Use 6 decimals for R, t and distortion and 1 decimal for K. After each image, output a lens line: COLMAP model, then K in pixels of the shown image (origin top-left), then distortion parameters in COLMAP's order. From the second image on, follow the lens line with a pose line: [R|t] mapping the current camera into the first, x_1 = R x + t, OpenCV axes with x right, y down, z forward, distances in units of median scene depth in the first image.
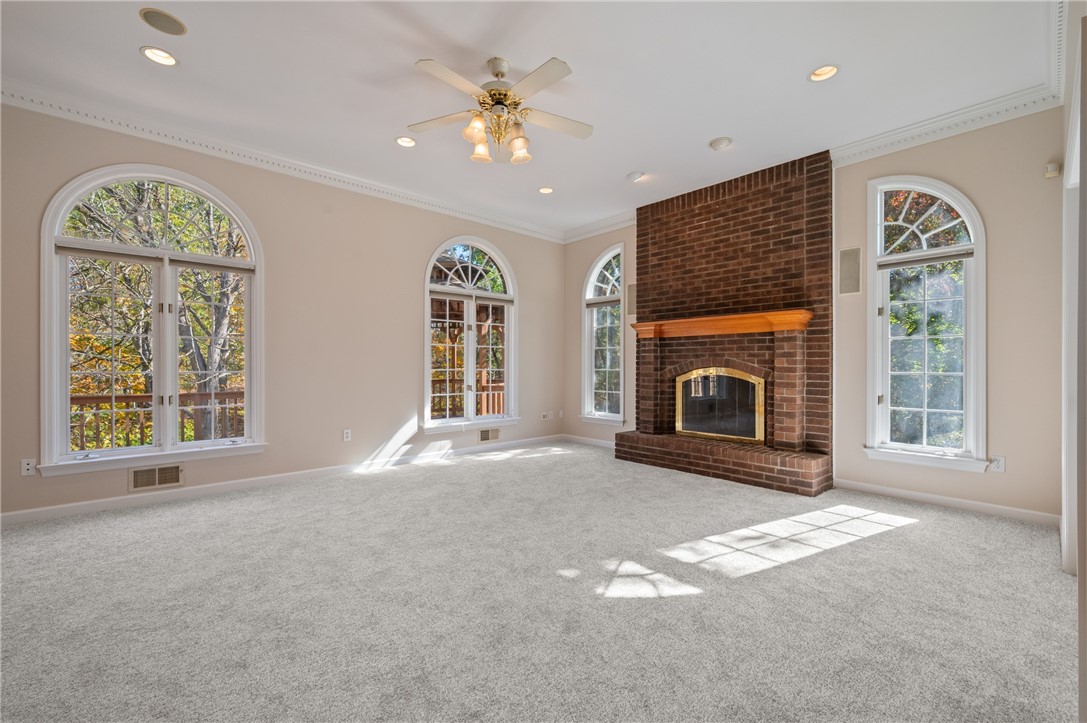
lens RADIAL K [[456.9, 0, 545.4], [0, 456.9, 364.3], [0, 0, 1]] dist [-0.000816, -0.000054]
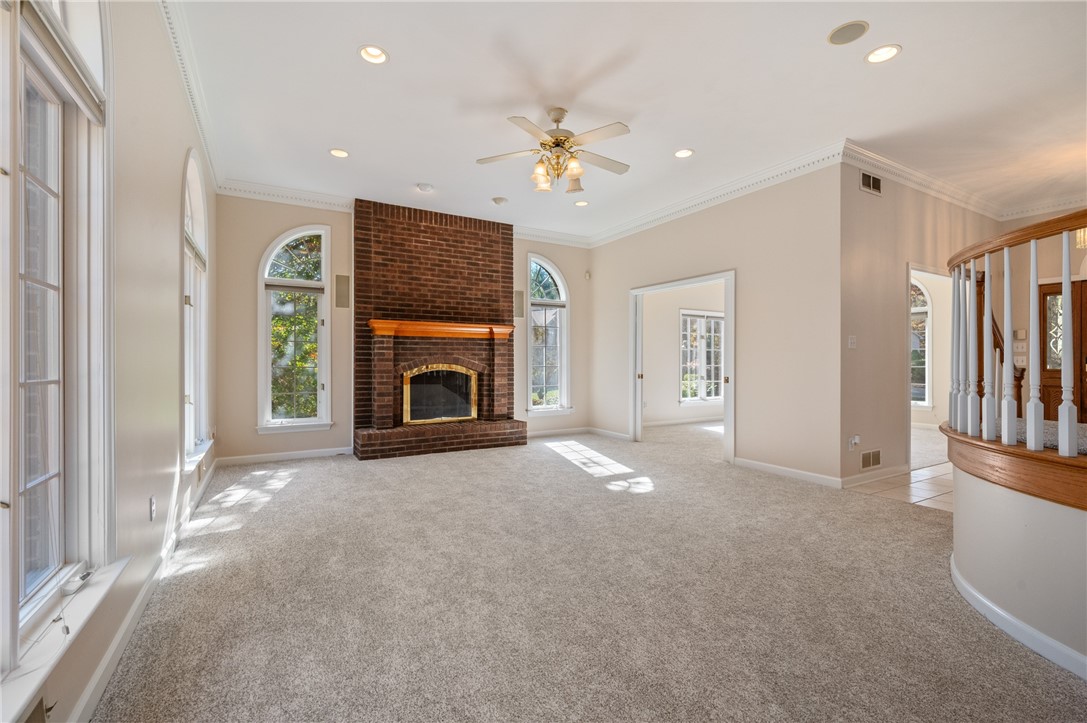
lens RADIAL K [[468.6, 0, 542.2], [0, 468.6, 364.1], [0, 0, 1]] dist [-0.000485, -0.000130]
pose [[0.199957, -0.001861, 0.979803, -0.822481], [0.001006, 0.999998, 0.001694, 0.005958], [-0.979804, 0.000647, 0.199959, 0.504904]]
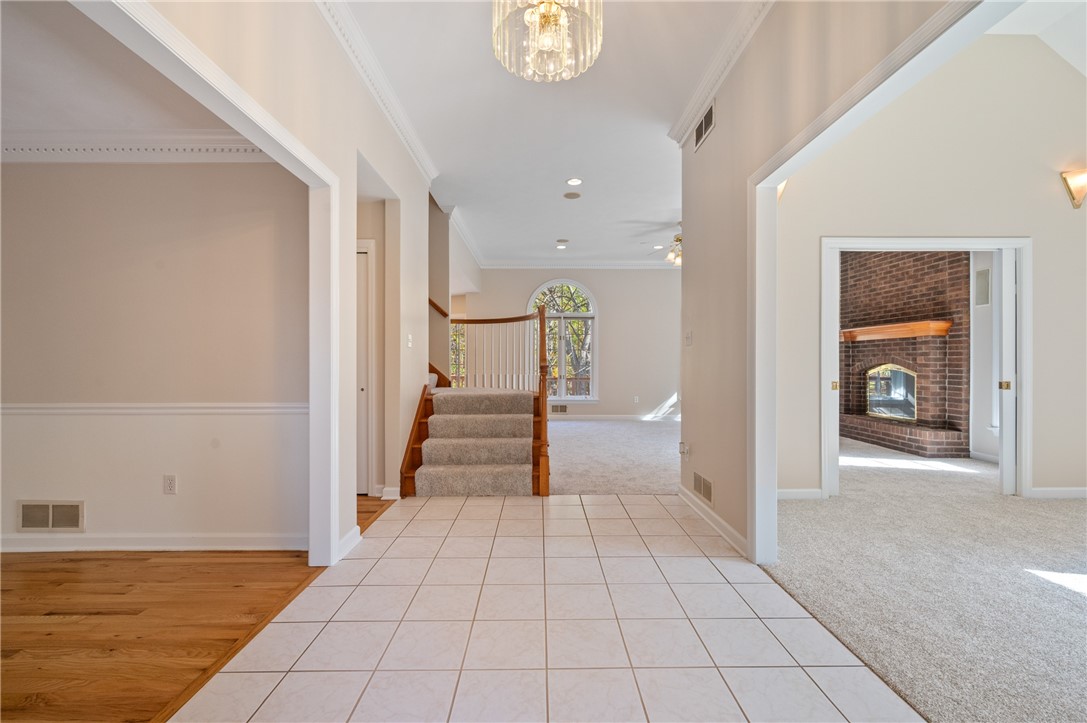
lens RADIAL K [[456.9, 0, 545.4], [0, 456.9, 364.3], [0, 0, 1]] dist [-0.000816, -0.000054]
pose [[0.753997, 0.002740, -0.656872, 0.505839], [0.000921, 0.999986, 0.005228, 0.000569], [0.656877, -0.004547, 0.753984, -0.646405]]
